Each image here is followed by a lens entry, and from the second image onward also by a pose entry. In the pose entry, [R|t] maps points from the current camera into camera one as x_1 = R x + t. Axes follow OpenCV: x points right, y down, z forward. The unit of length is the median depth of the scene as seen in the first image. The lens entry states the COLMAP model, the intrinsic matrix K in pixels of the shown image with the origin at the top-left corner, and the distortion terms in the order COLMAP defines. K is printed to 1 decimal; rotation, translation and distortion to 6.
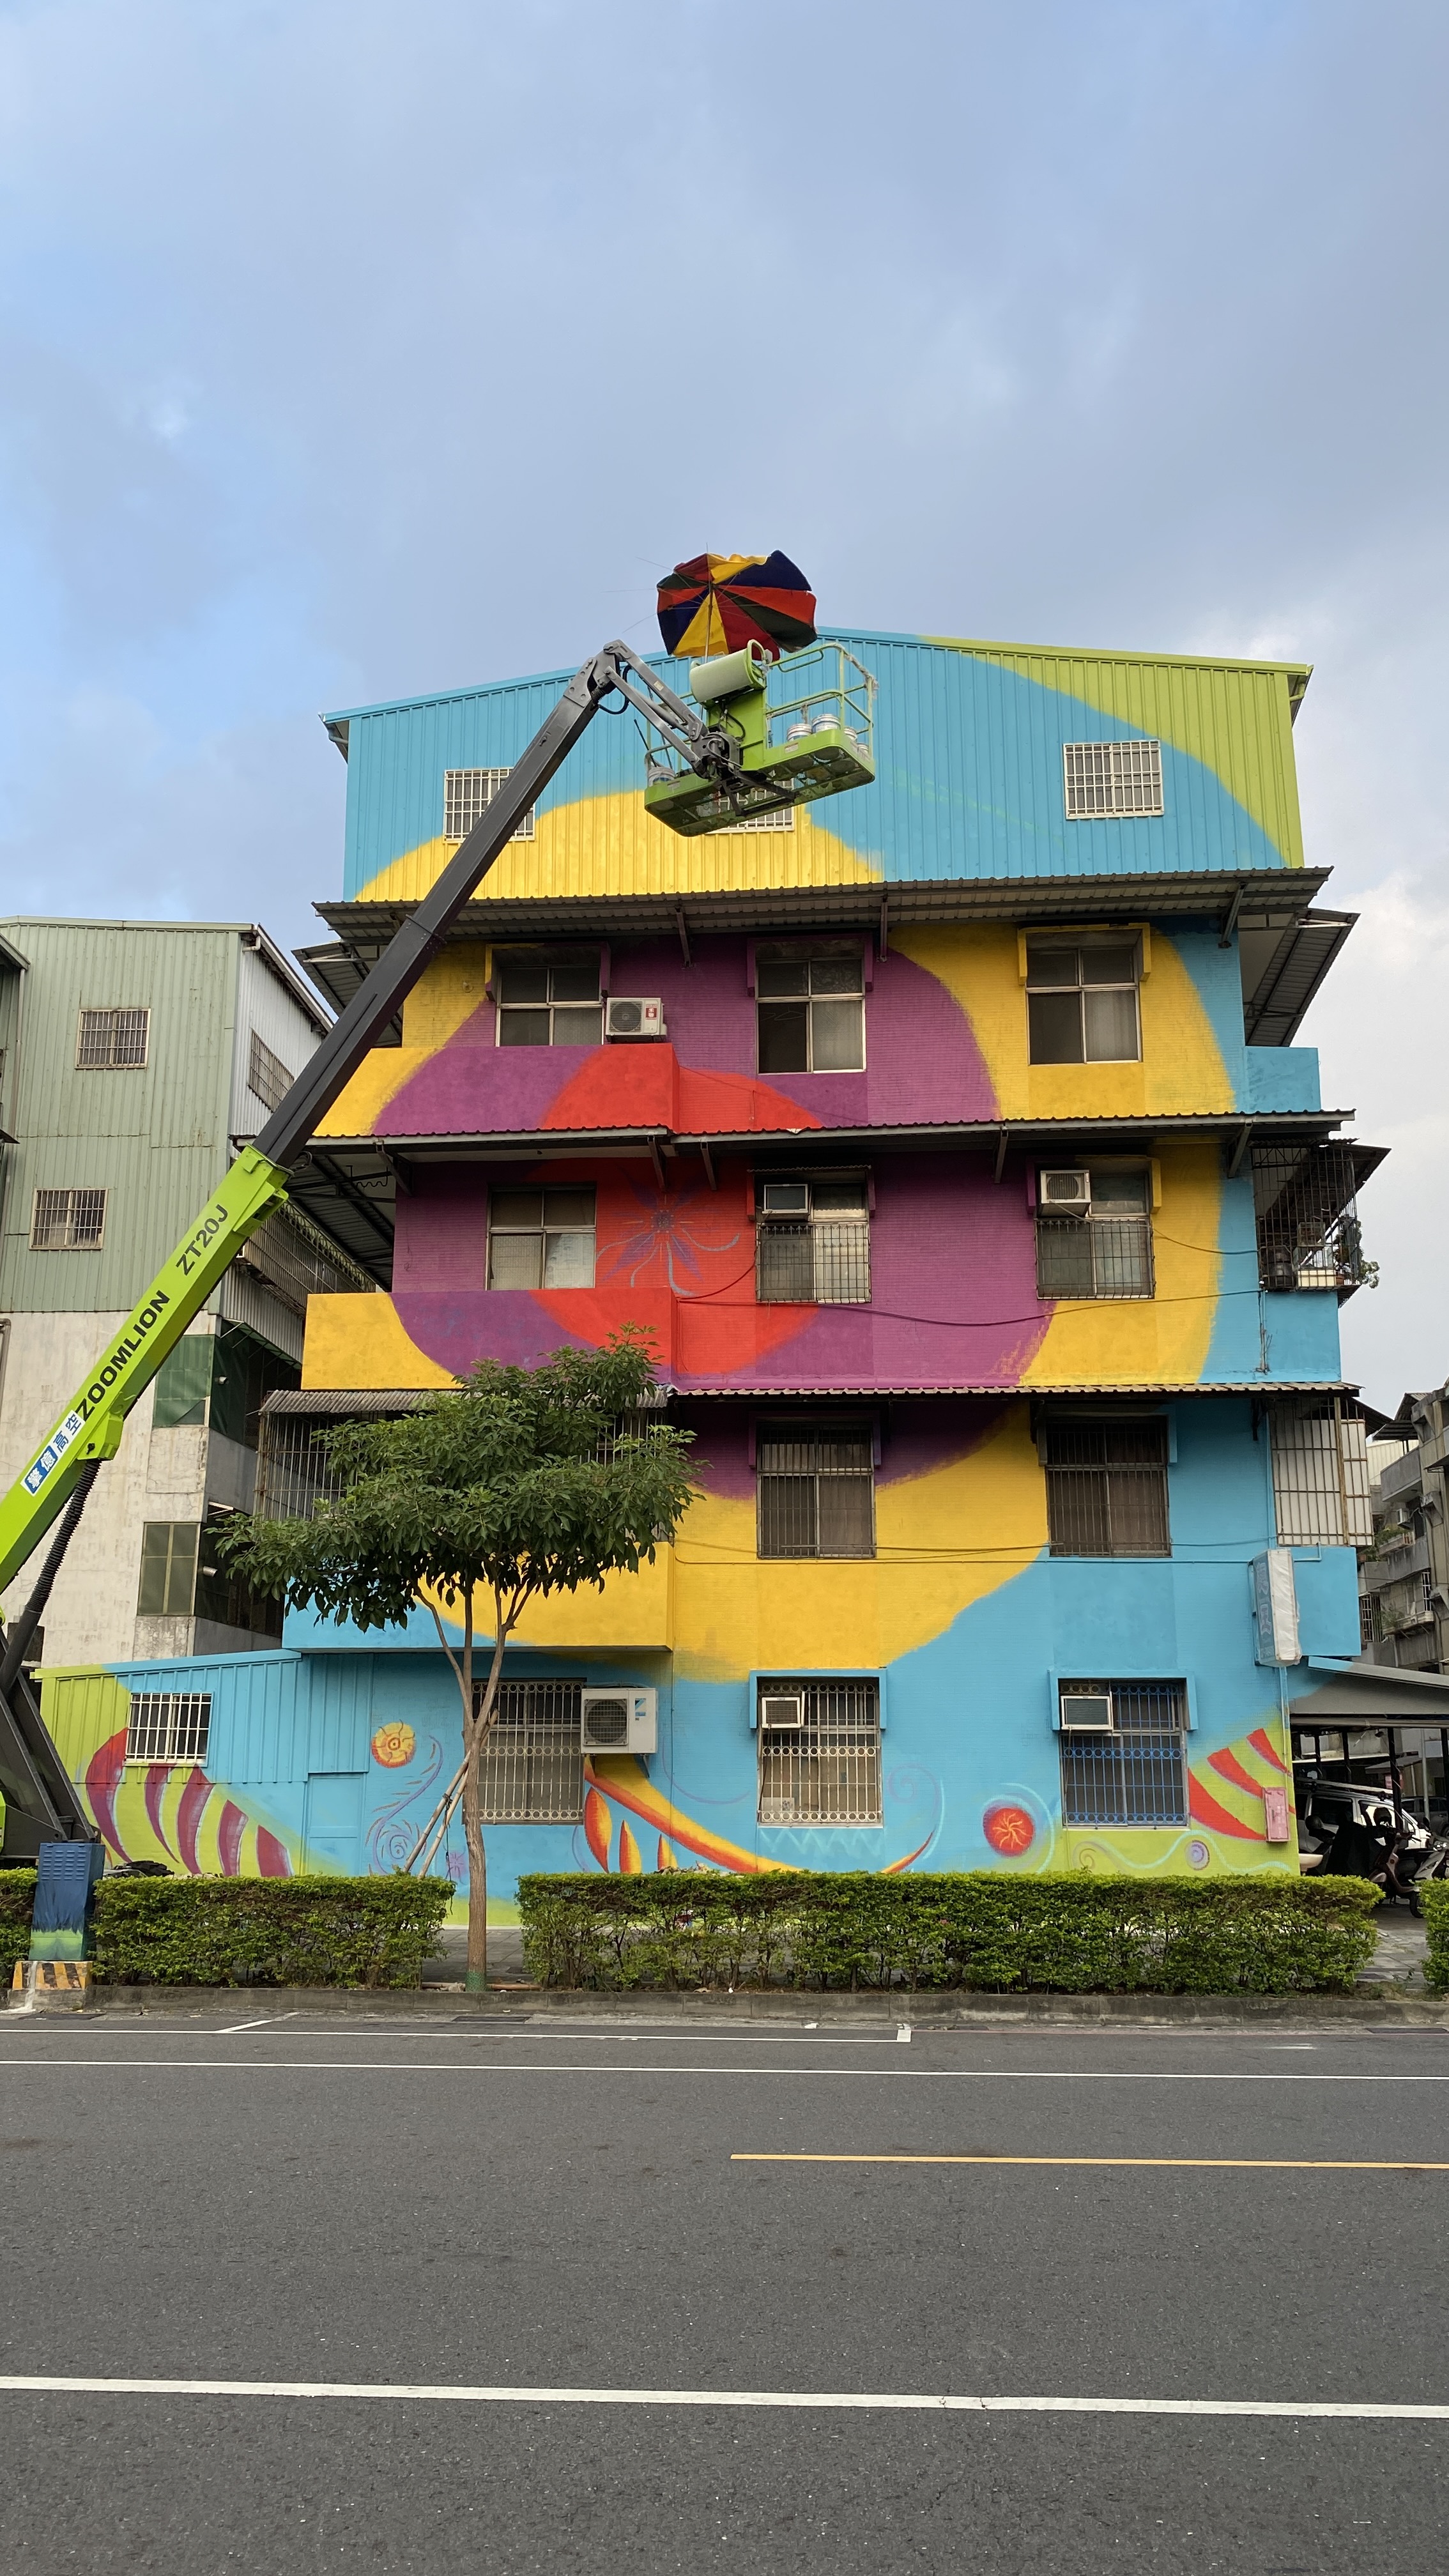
lens RADIAL K [[1940.5, 0, 710.9], [0, 1940.5, 1295.5], [0, 0, 1]] dist [0.076597, -0.122803]
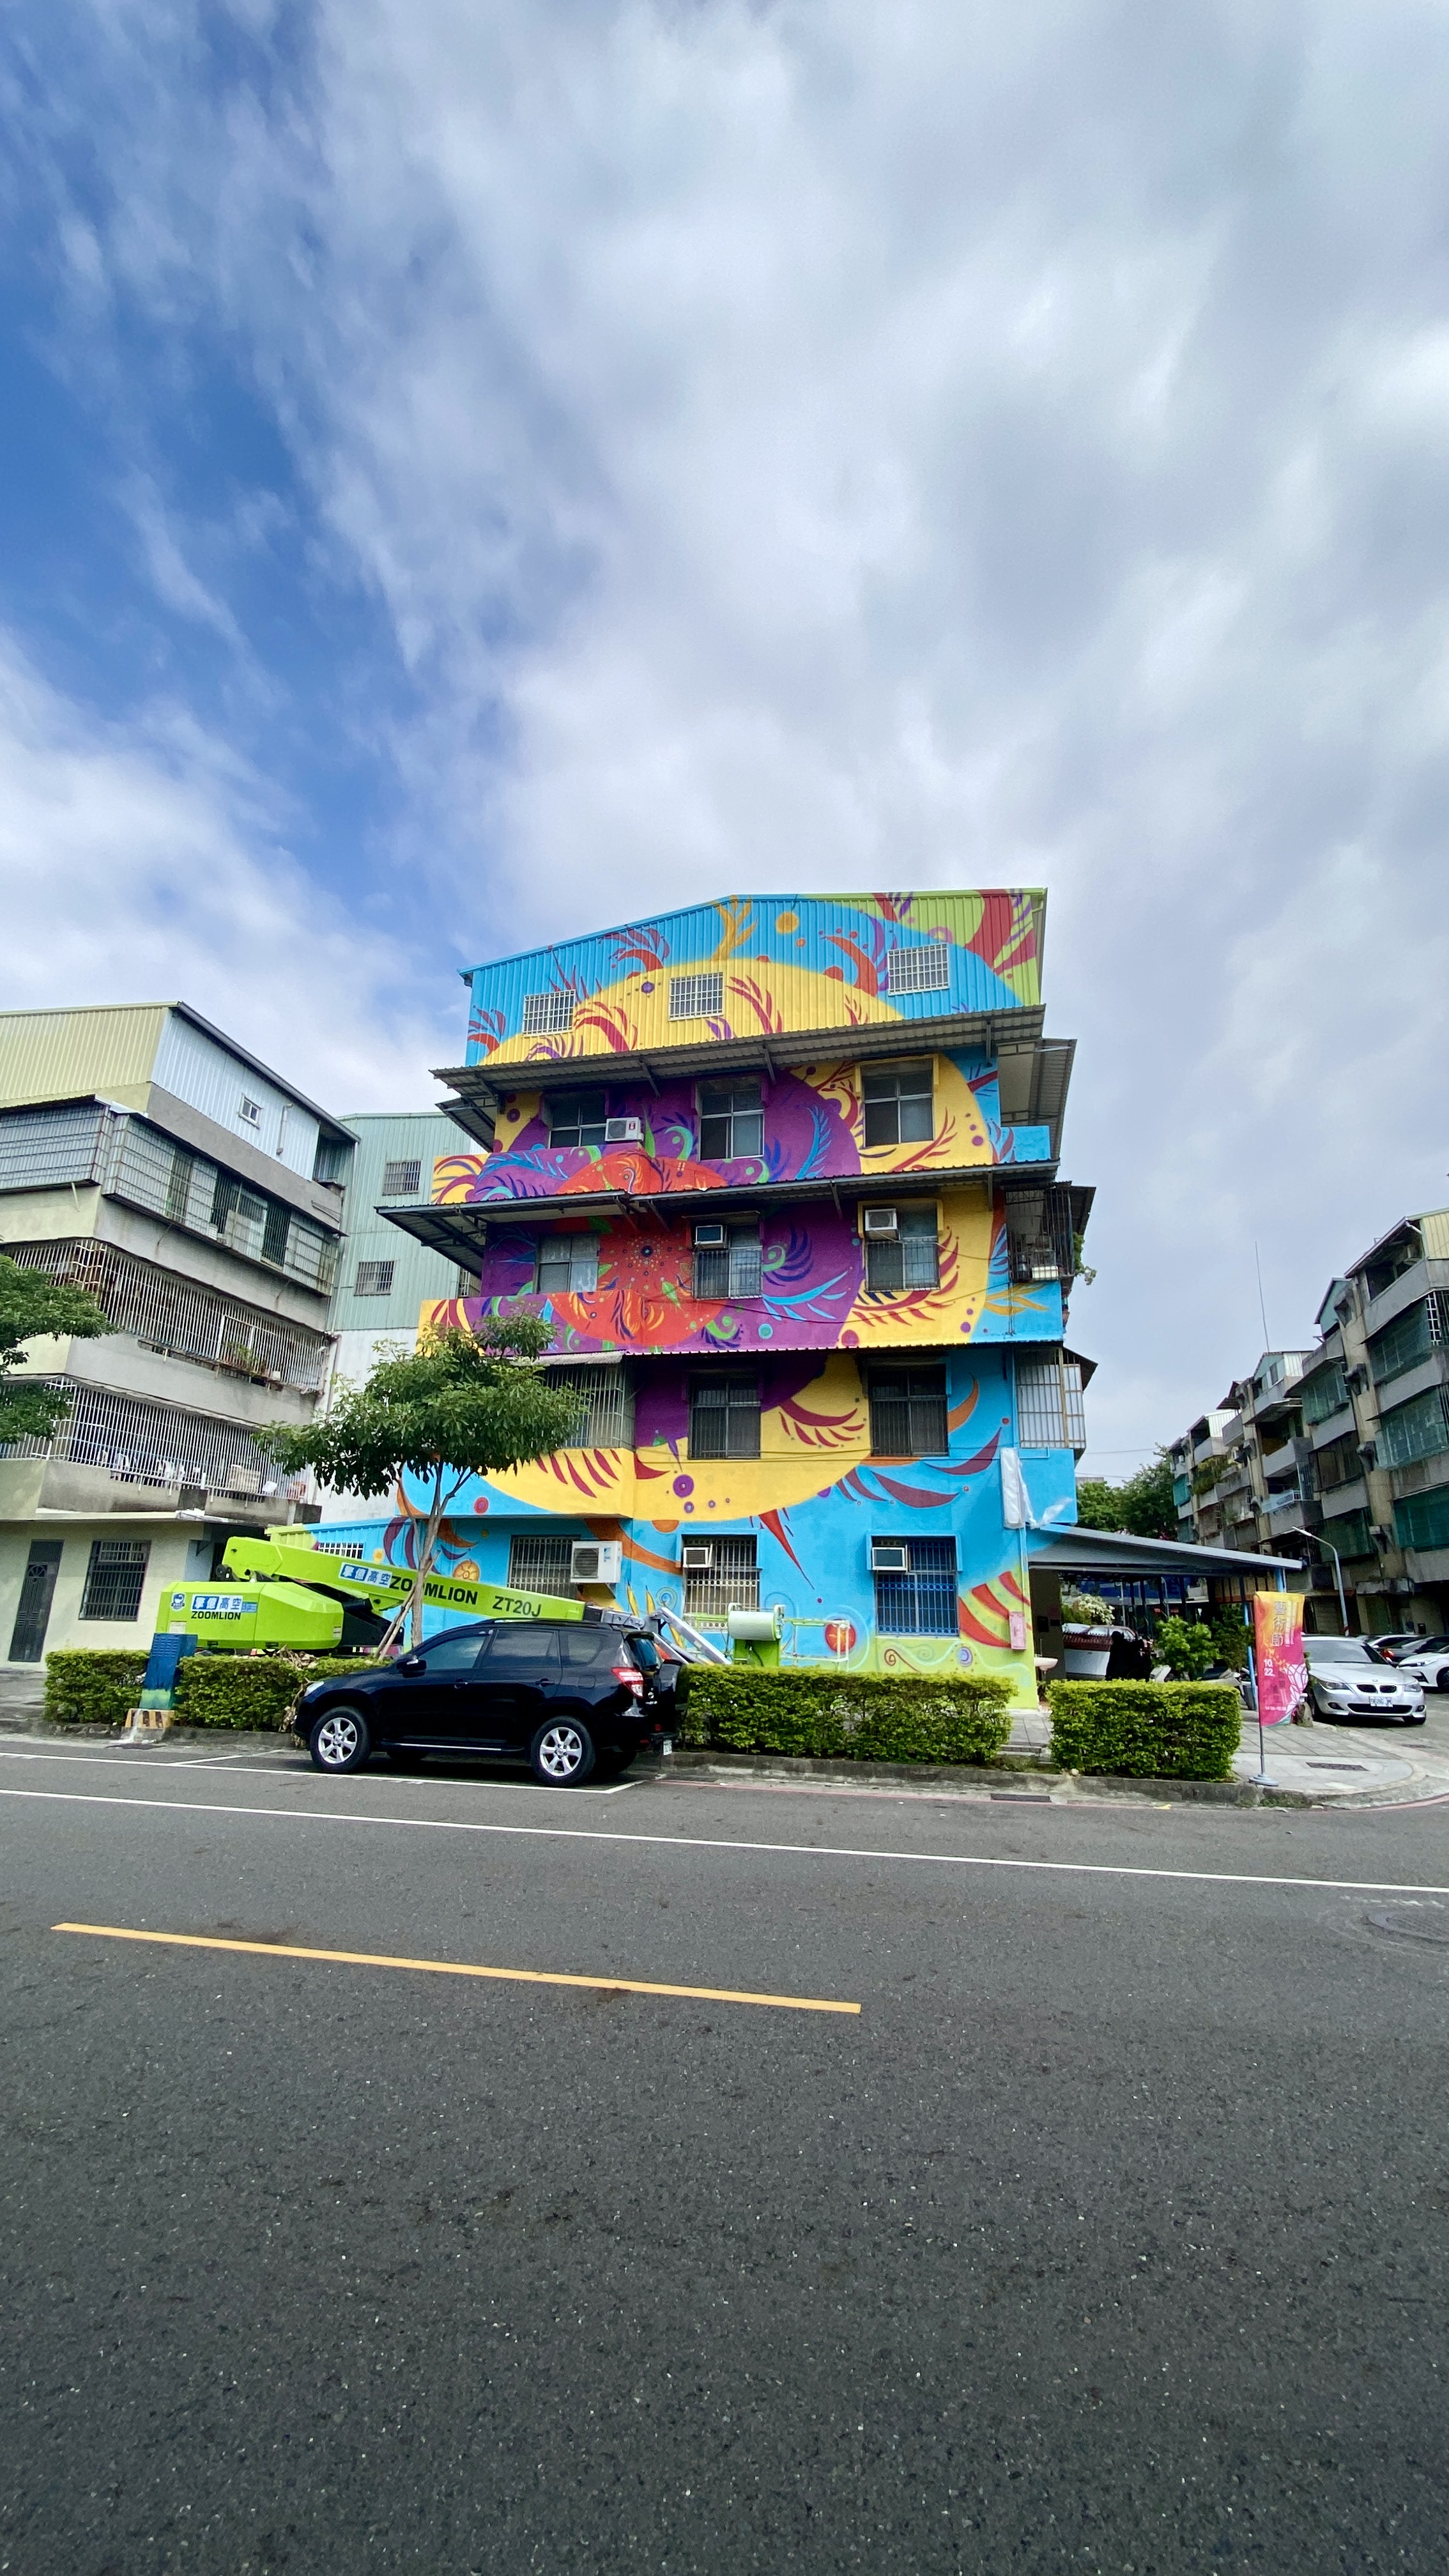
lens RADIAL K [[1019.4, 0, 722.6], [0, 1019.4, 1297.4], [0, 0, 1]] dist [0.034994, -0.000027]
pose [[0.988271, -0.025761, -0.150525, 0.179231], [0.018439, 0.998587, -0.049844, 0.044834], [0.151596, 0.046483, 0.987349, 0.175891]]
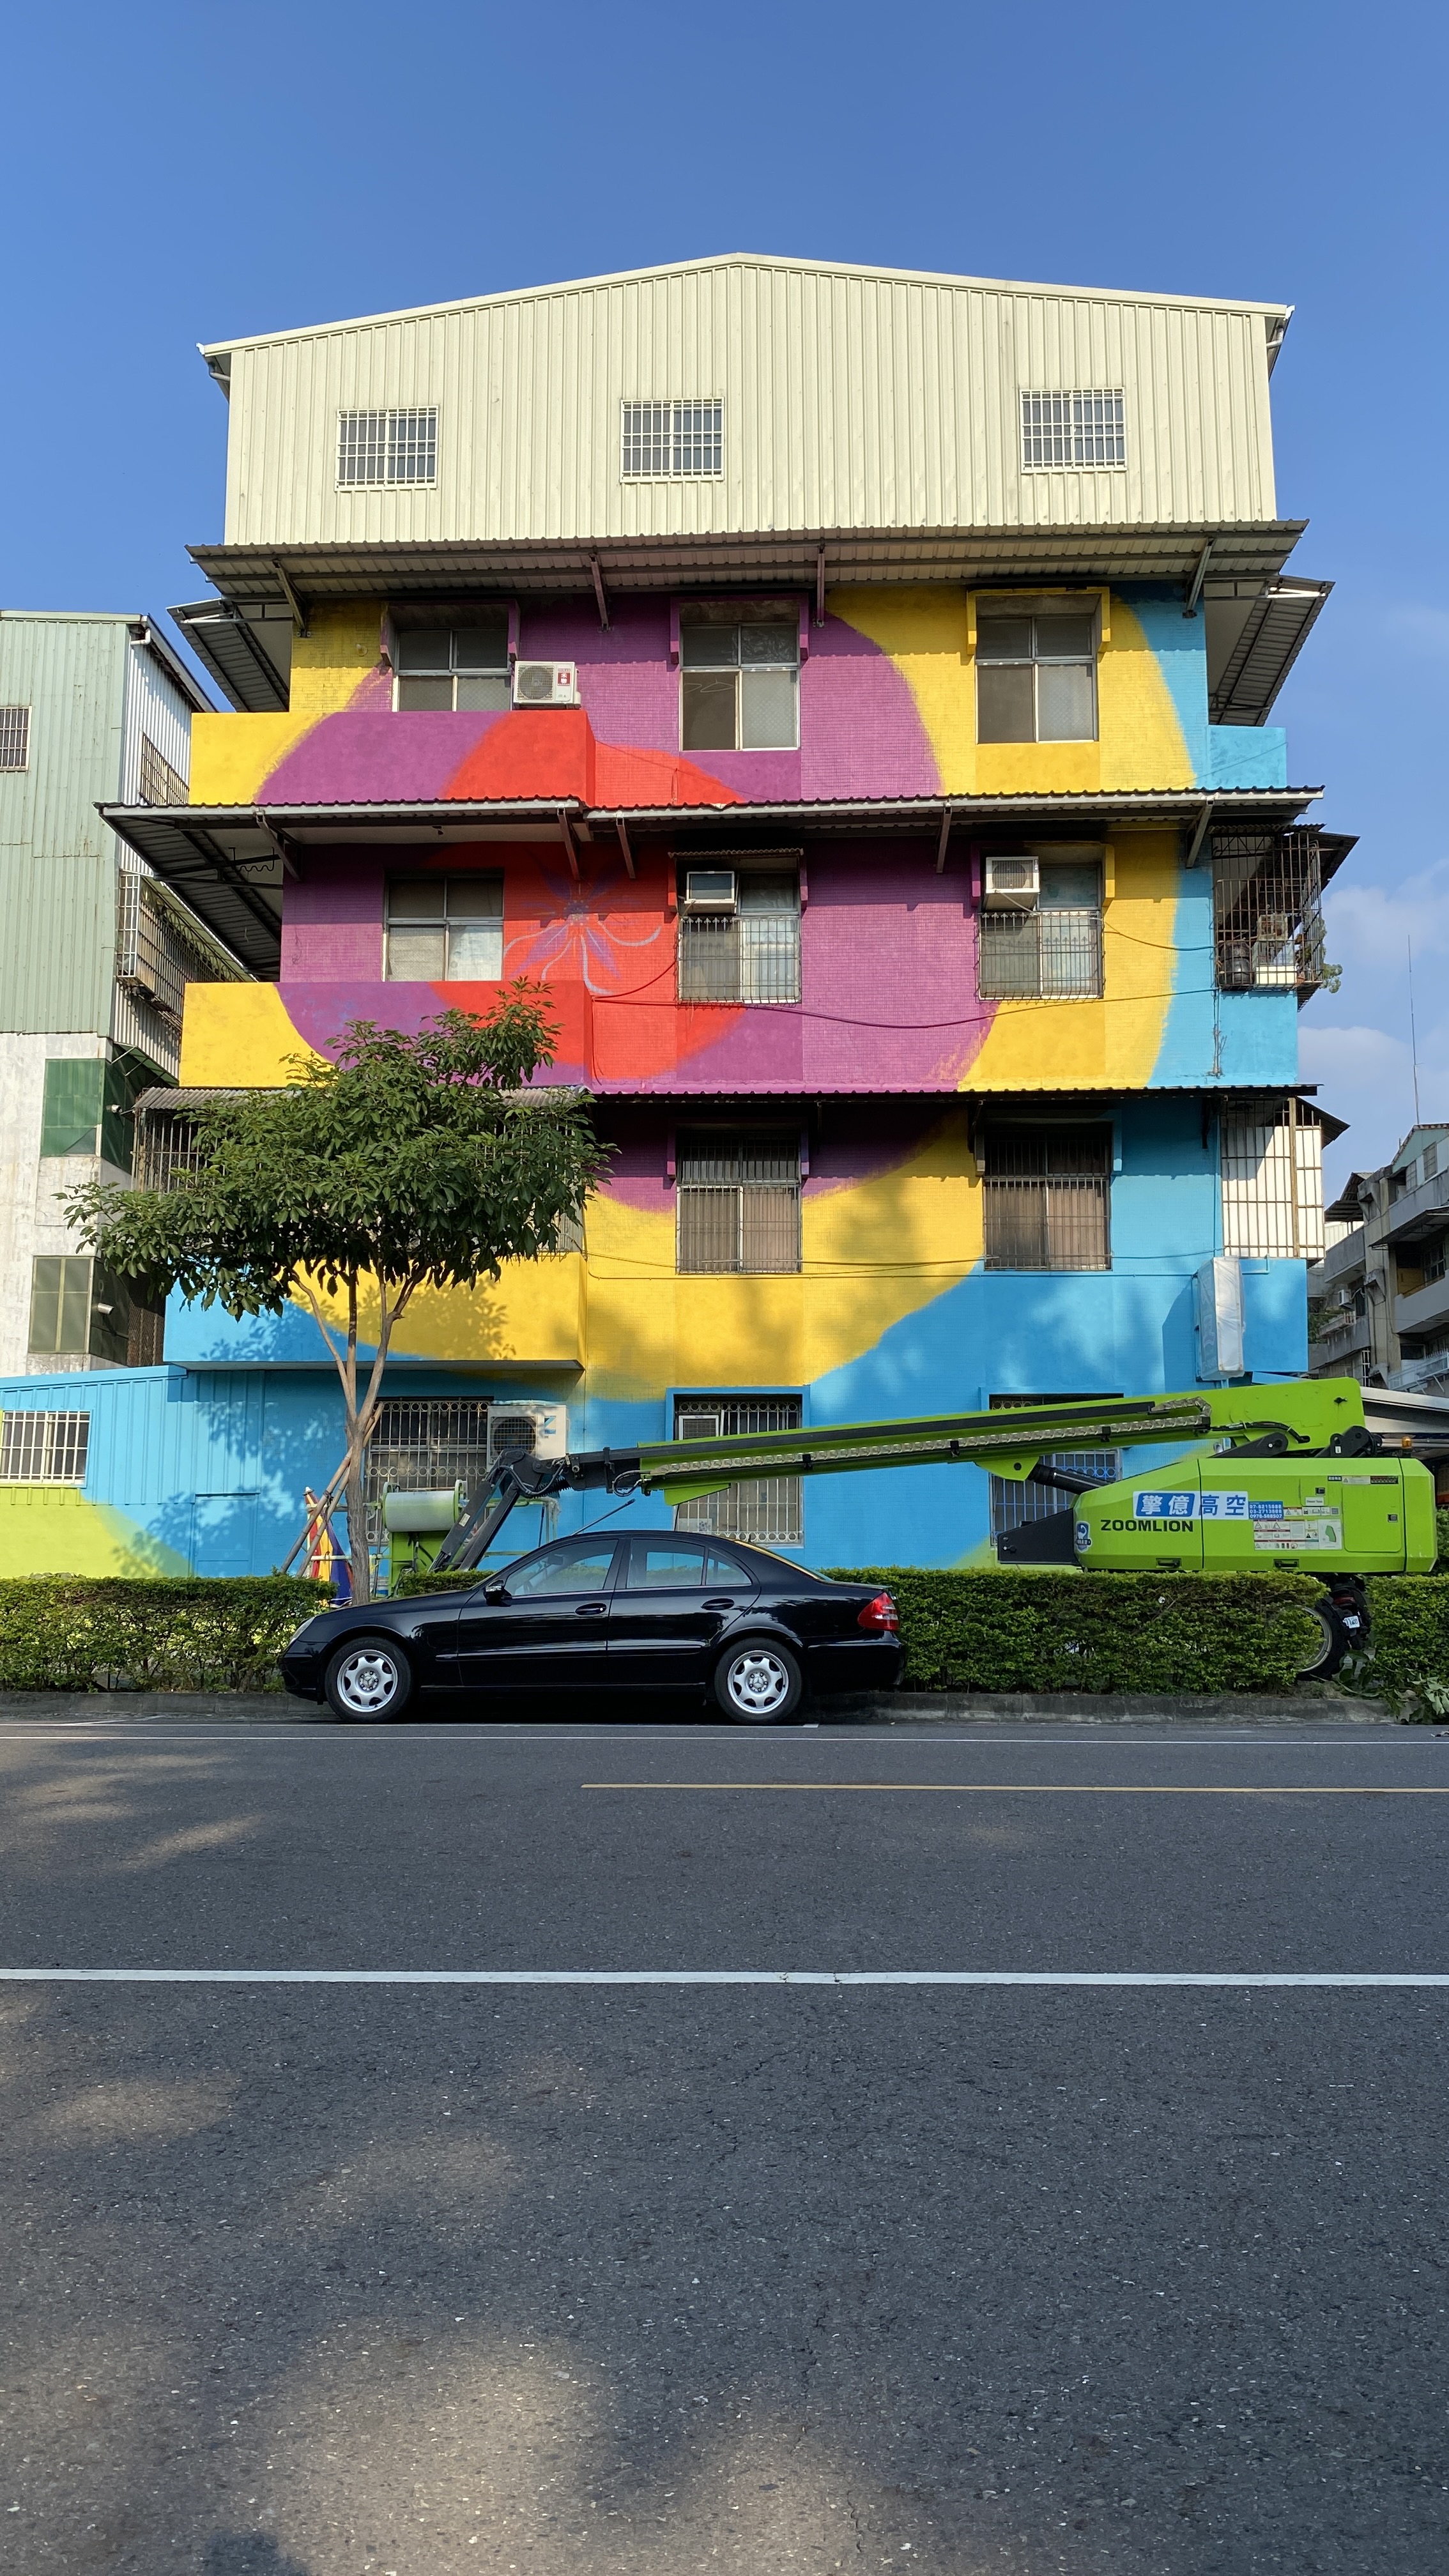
lens RADIAL K [[1938.4, 0, 724.5], [0, 1938.4, 1288.0], [0, 0, 1]] dist [0.145867, -0.470086]
pose [[0.999427, 0.004958, 0.033474, 0.015838], [-0.008130, 0.995417, 0.095282, 0.052394], [-0.032849, -0.095500, 0.994887, 0.062879]]
